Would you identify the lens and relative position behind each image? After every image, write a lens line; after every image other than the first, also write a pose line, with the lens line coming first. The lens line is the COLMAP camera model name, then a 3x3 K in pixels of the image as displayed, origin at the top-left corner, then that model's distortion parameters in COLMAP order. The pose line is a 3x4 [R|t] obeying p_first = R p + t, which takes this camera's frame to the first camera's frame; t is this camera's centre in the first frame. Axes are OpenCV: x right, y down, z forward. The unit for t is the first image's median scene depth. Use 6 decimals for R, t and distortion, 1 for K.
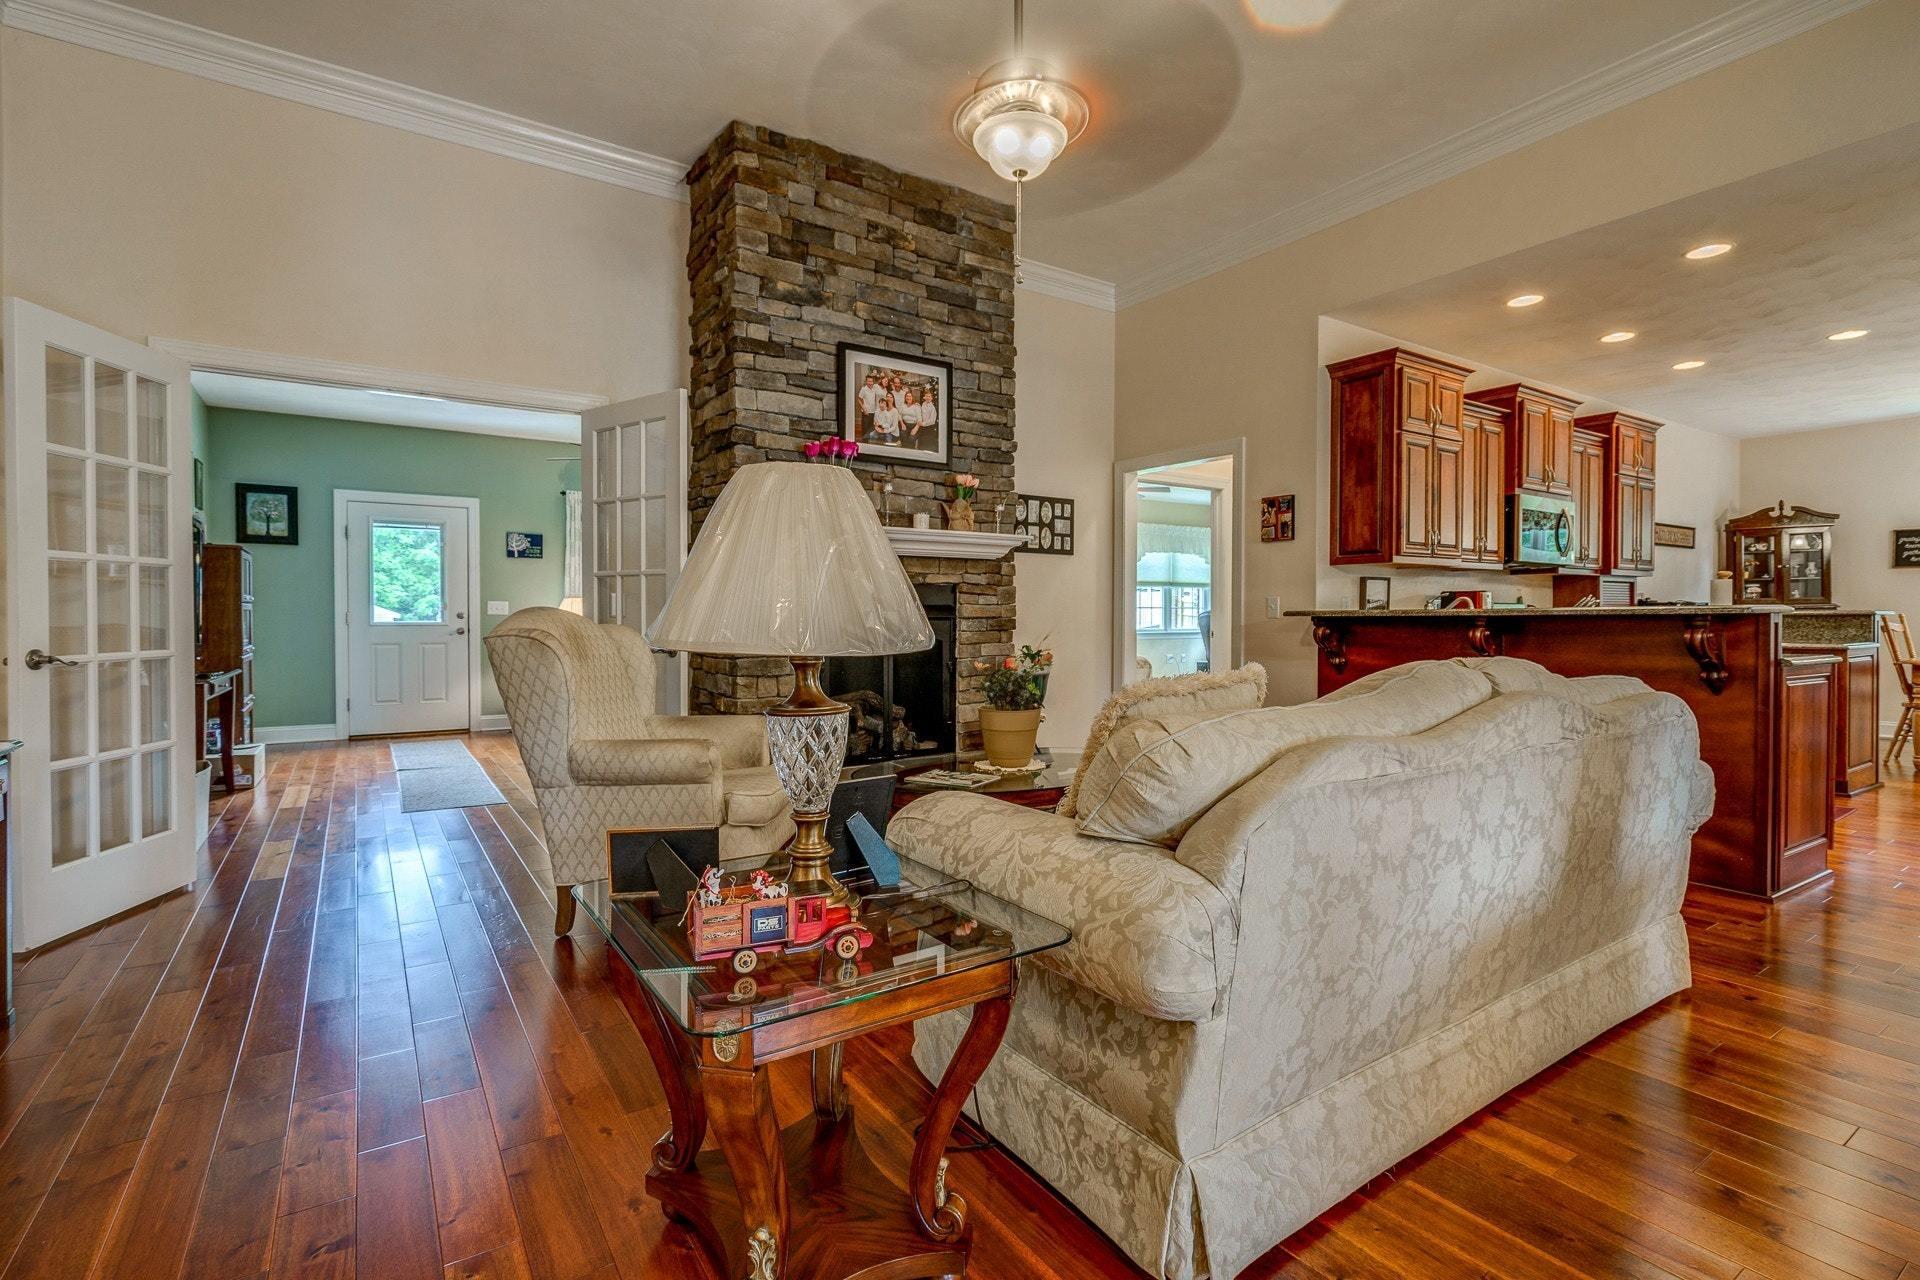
lens RADIAL K [[898.1, 0, 957.6], [0, 898.1, 629.6], [0, 0, 1]] dist [-0.002420, 0.001036]
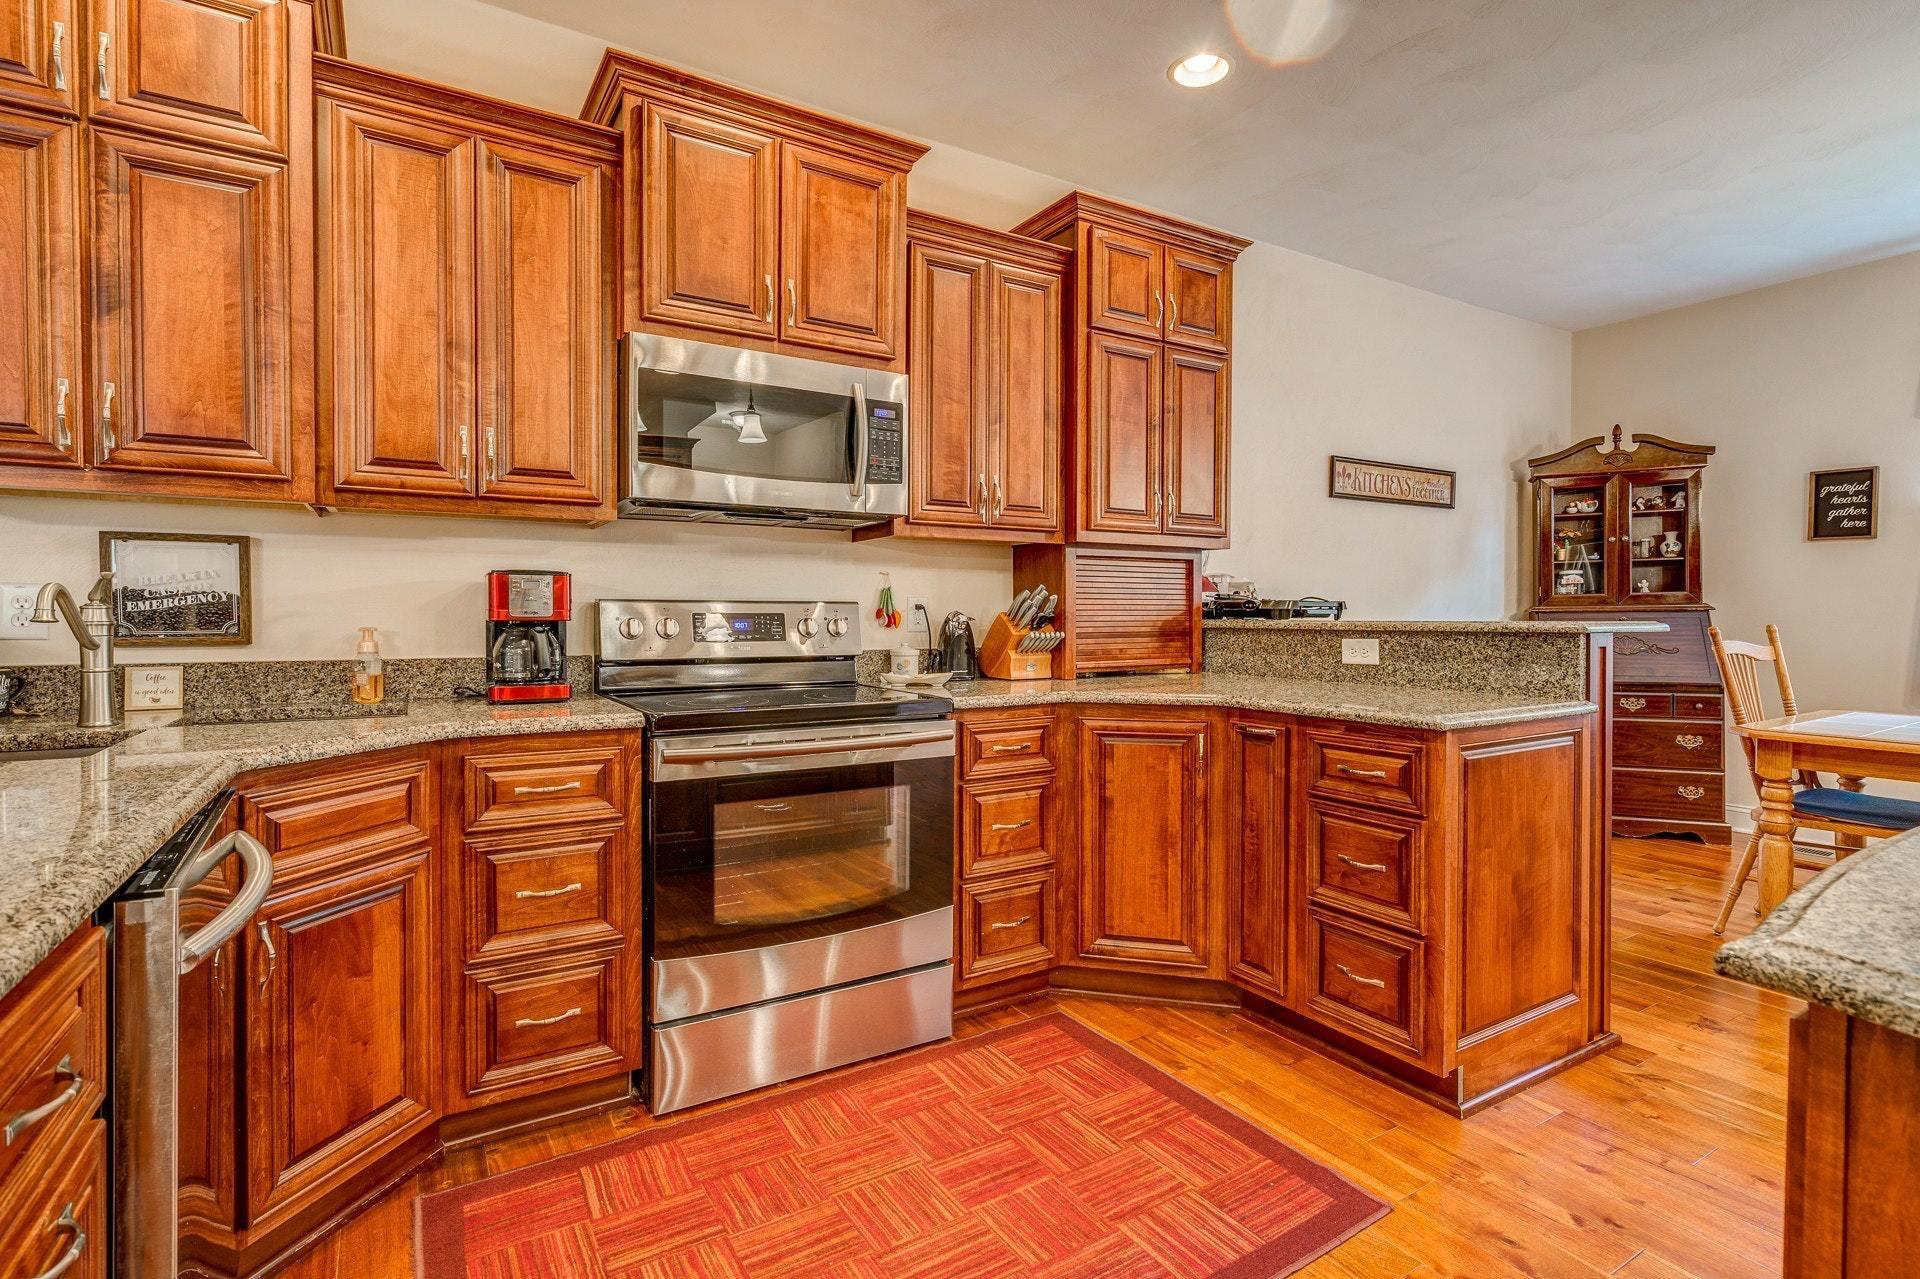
lens RADIAL K [[898.1, 0, 947.7], [0, 898.1, 627.7], [0, 0, 1]] dist [-0.002420, 0.001036]
pose [[0.998555, 0.004733, -0.053535, 0.894459], [-0.004499, 0.999980, 0.004496, -0.023118], [0.053555, -0.004249, 0.998556, 0.685198]]
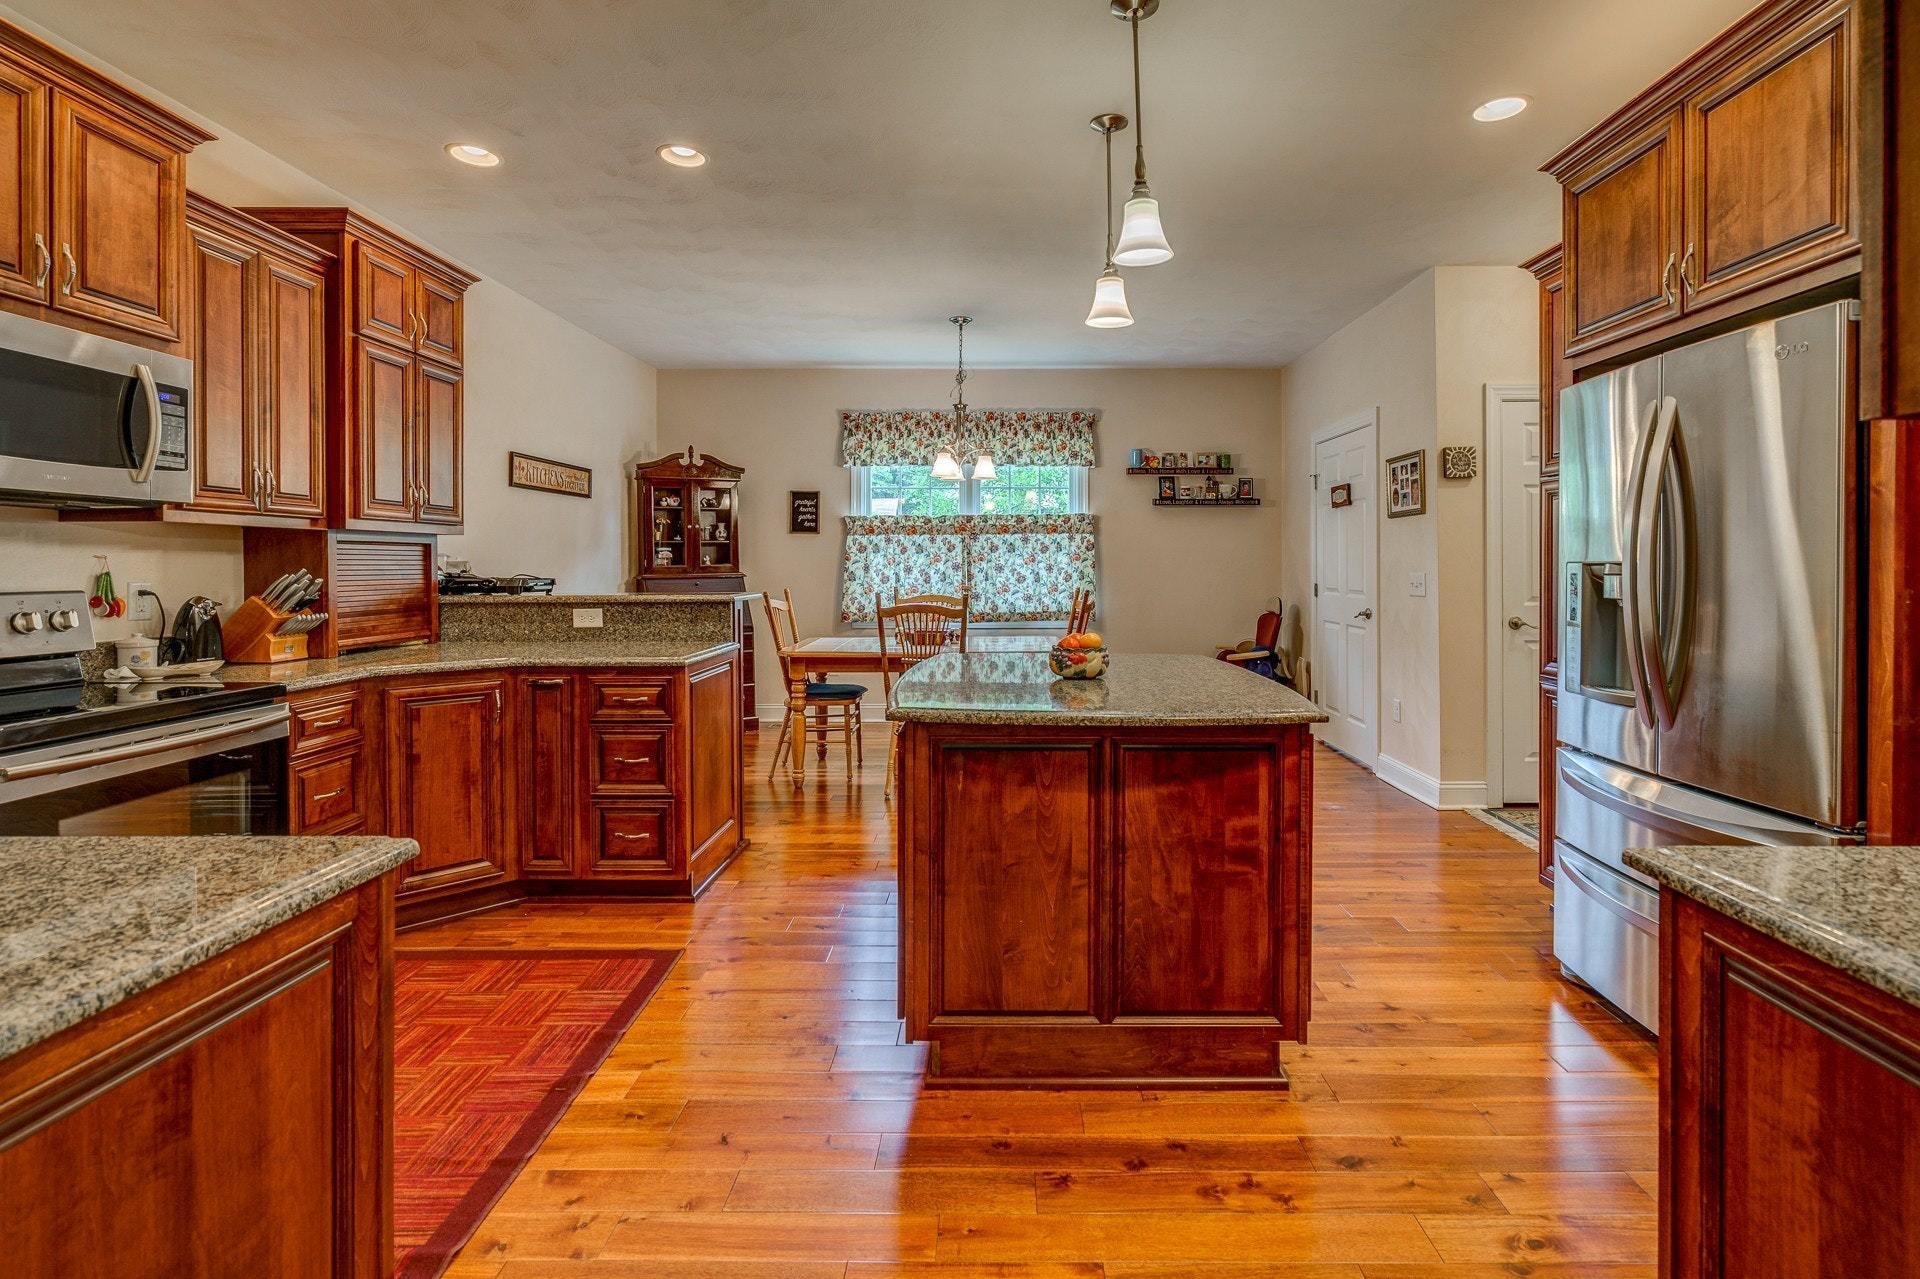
lens RADIAL K [[898.1, 0, 983.2], [0, 898.1, 567.9], [0, 0, 1]] dist [-0.002420, 0.001036]
pose [[0.563430, 0.001373, 0.826163, 0.669577], [0.007121, 0.999953, -0.006518, -0.043109], [-0.826133, 0.009556, 0.563394, 0.543022]]
